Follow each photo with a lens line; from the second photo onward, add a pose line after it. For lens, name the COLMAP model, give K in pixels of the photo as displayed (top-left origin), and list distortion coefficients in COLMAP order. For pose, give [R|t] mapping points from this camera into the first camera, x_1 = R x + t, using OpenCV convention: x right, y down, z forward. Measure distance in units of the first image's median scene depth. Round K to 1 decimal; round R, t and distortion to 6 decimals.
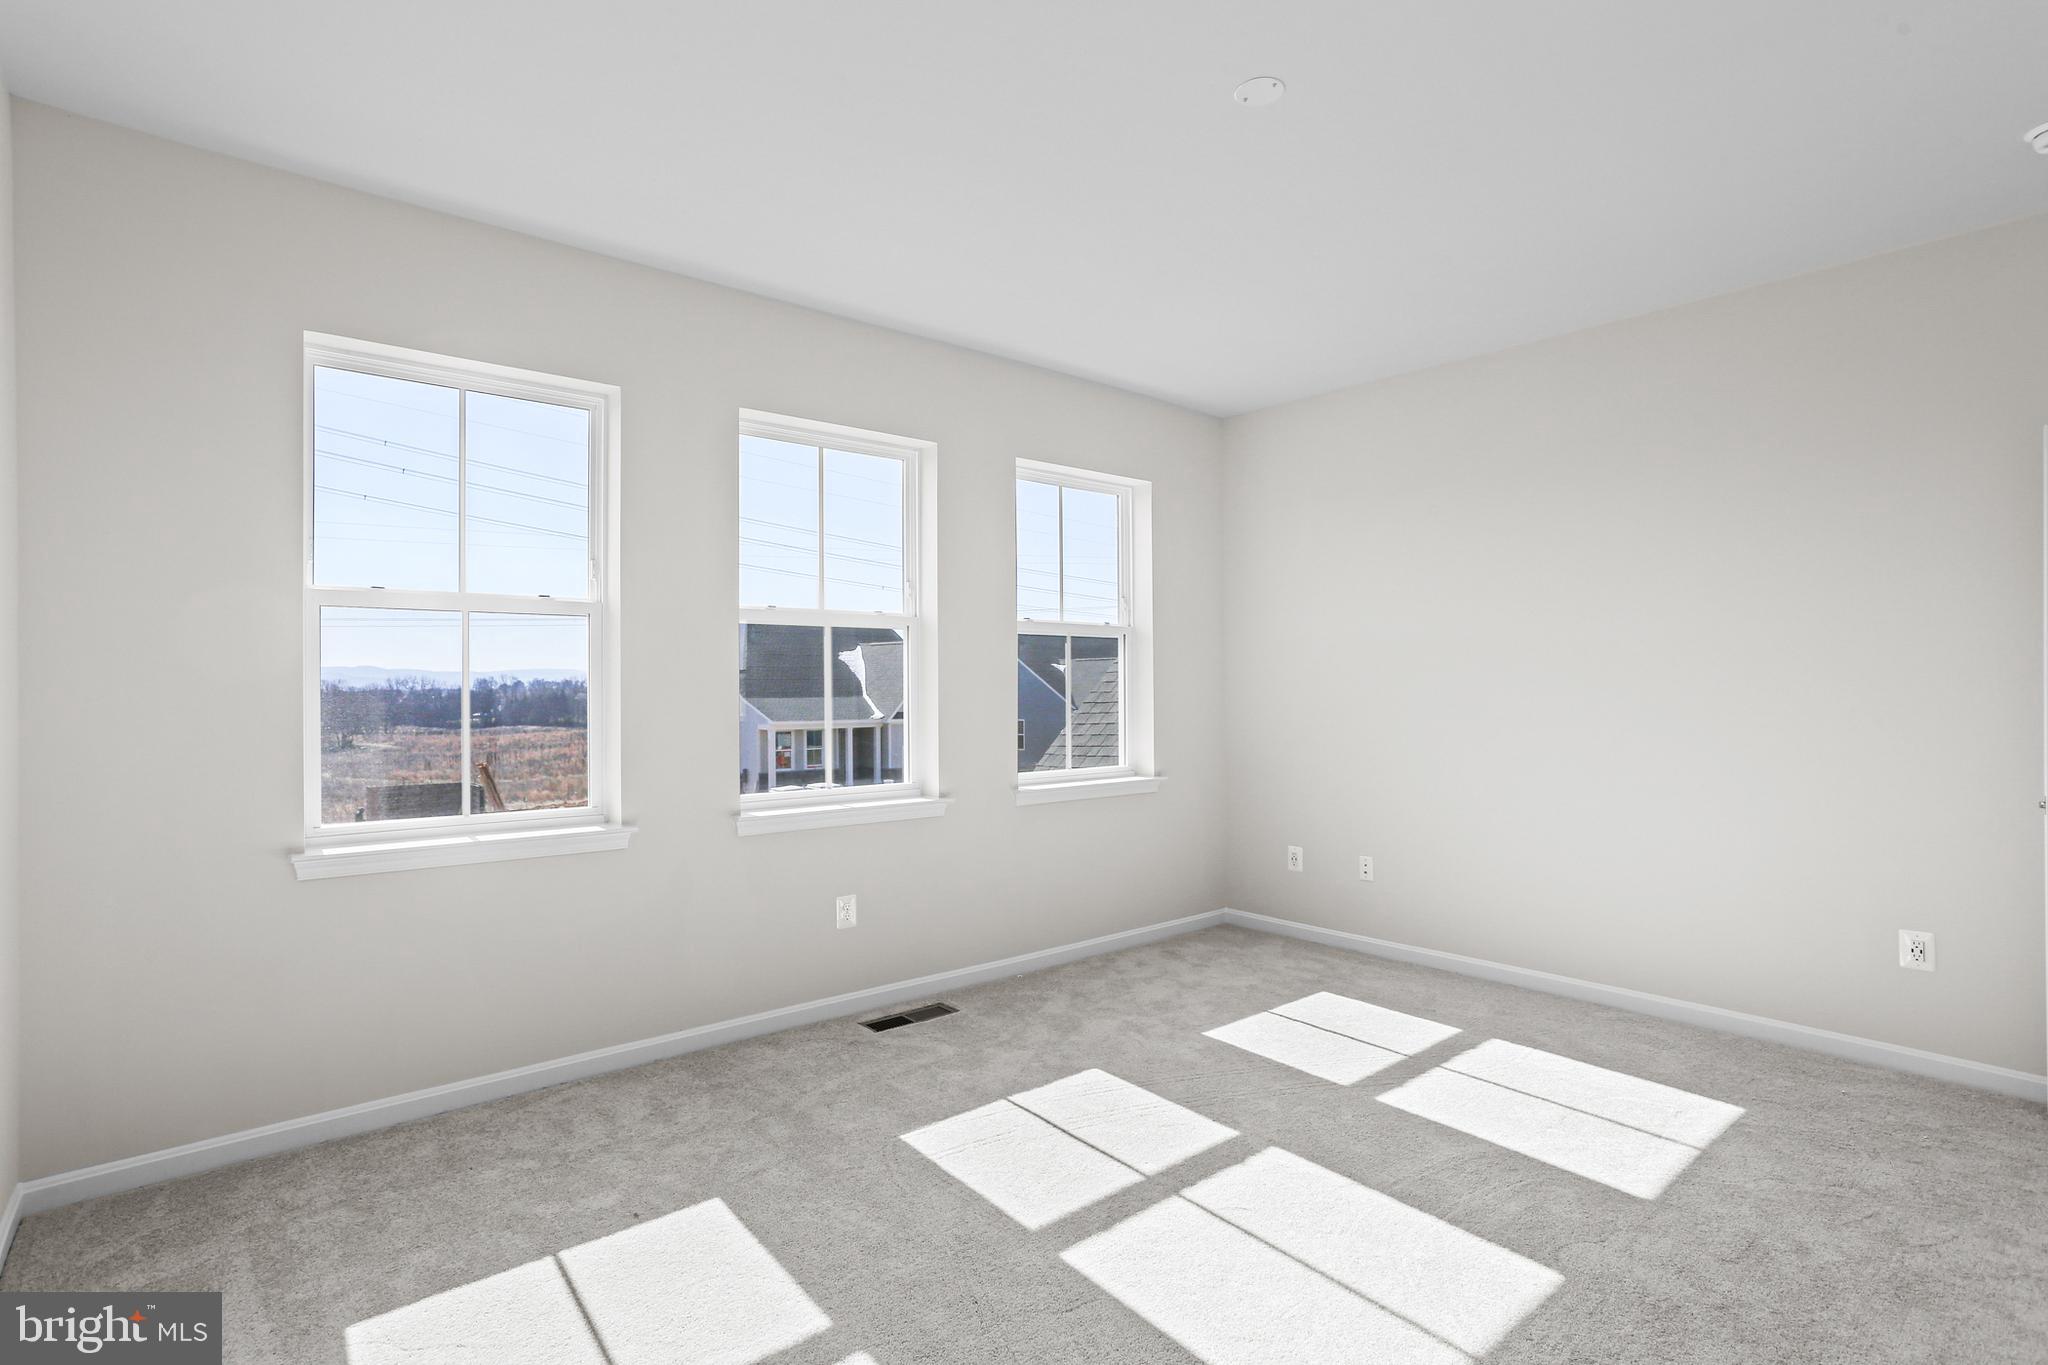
lens RADIAL K [[991.0, 0, 1017.8], [0, 991.0, 682.8], [0, 0, 1]] dist [-0.015745, 0.004106]
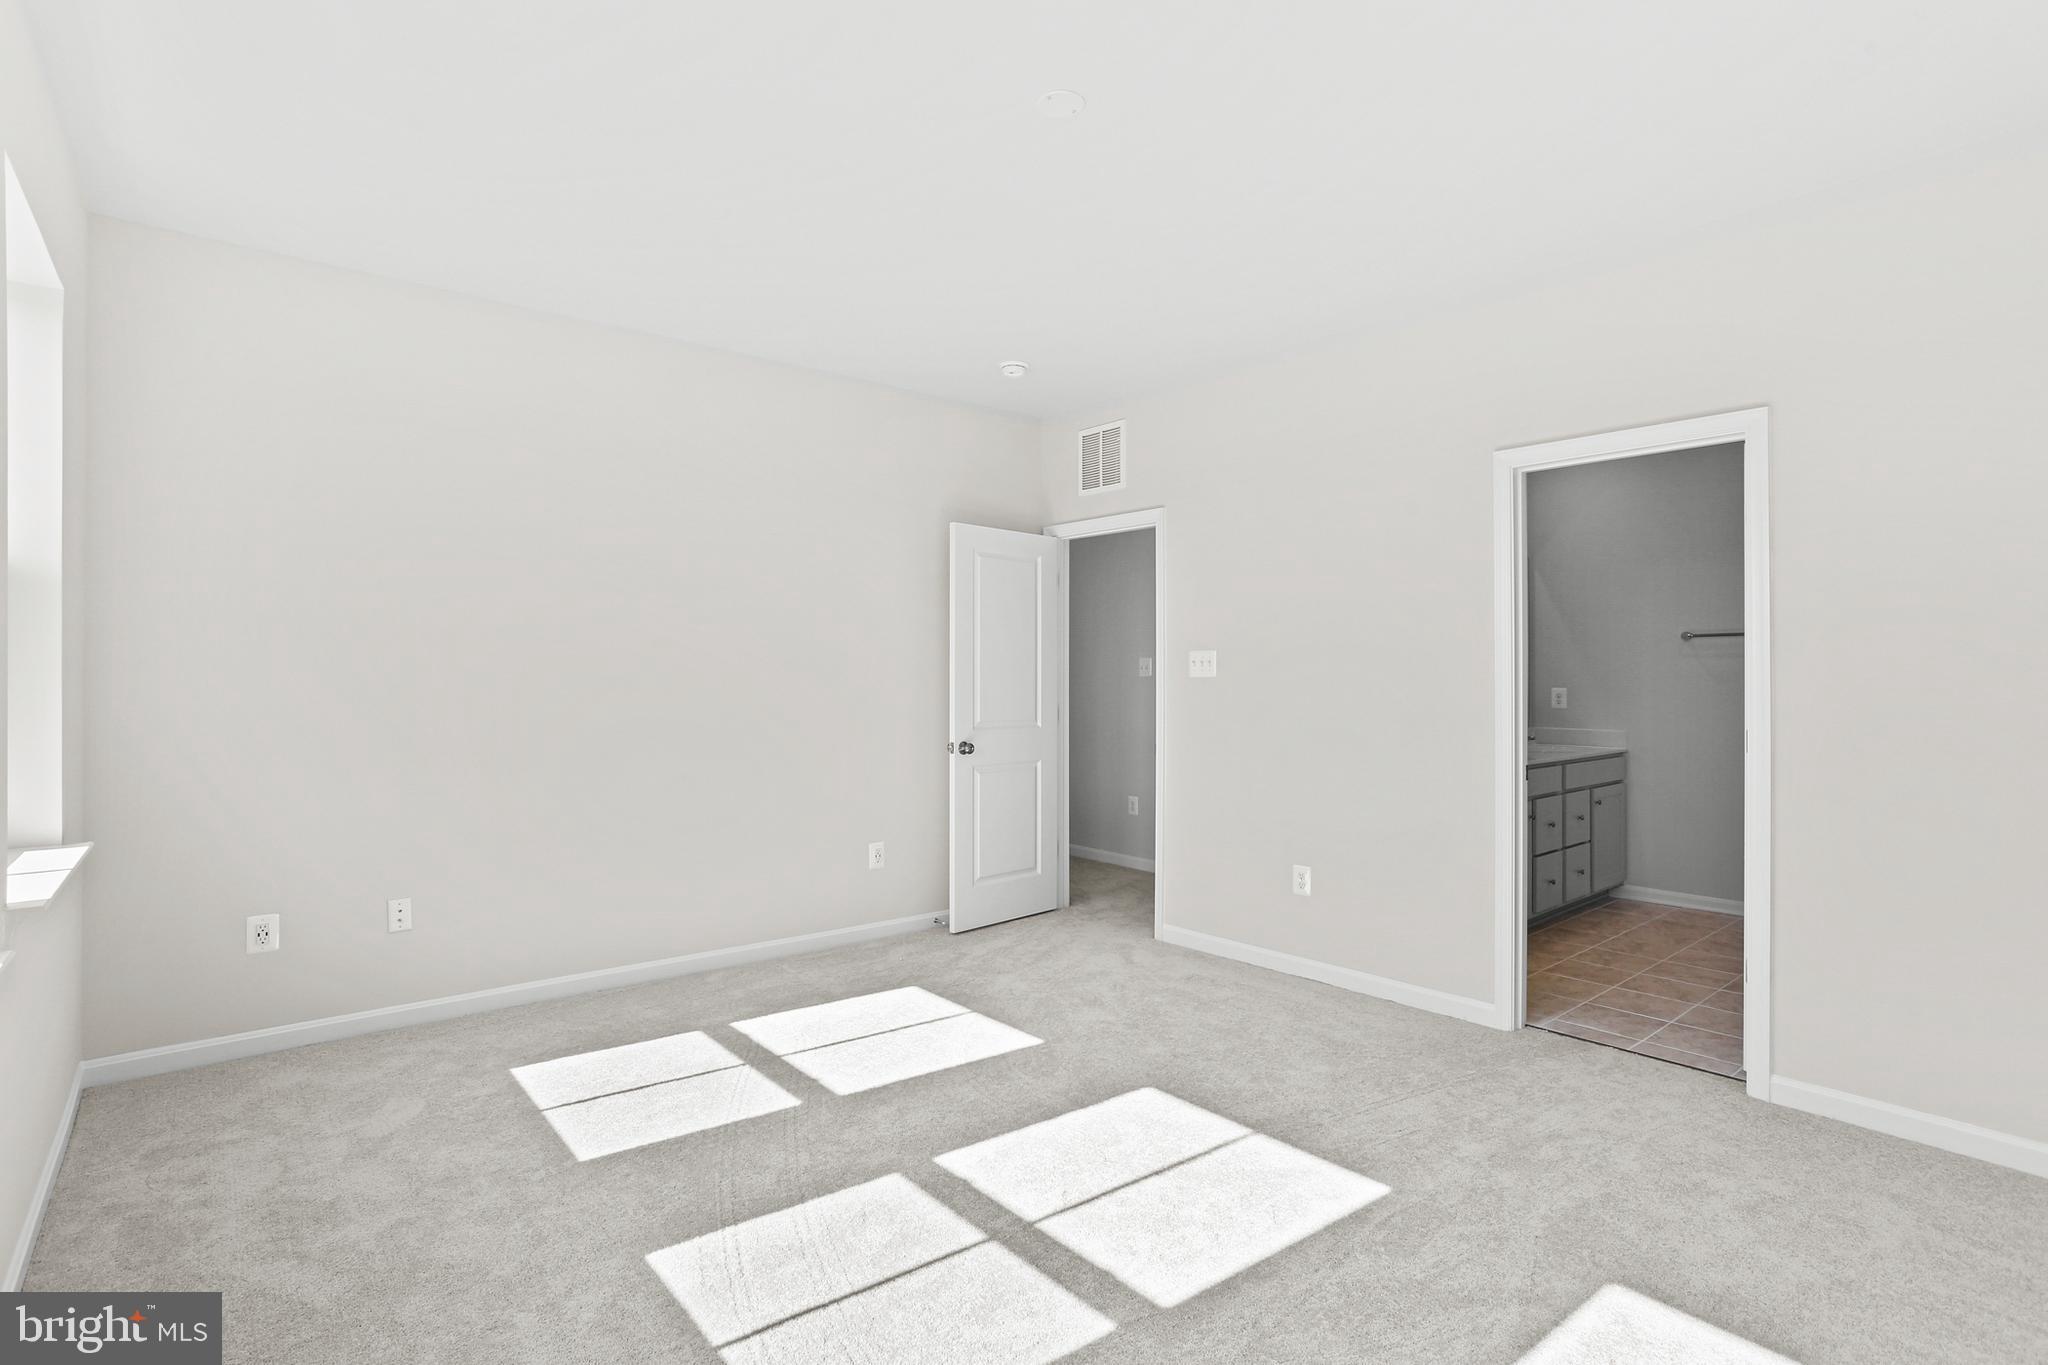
lens RADIAL K [[991.0, 0, 1018.0], [0, 991.0, 690.2], [0, 0, 1]] dist [-0.015745, 0.004106]
pose [[0.014230, -0.003229, 0.999894, -0.498709], [-0.004484, 0.999985, 0.003293, 0.016111], [-0.999889, -0.004530, 0.014215, 0.671778]]
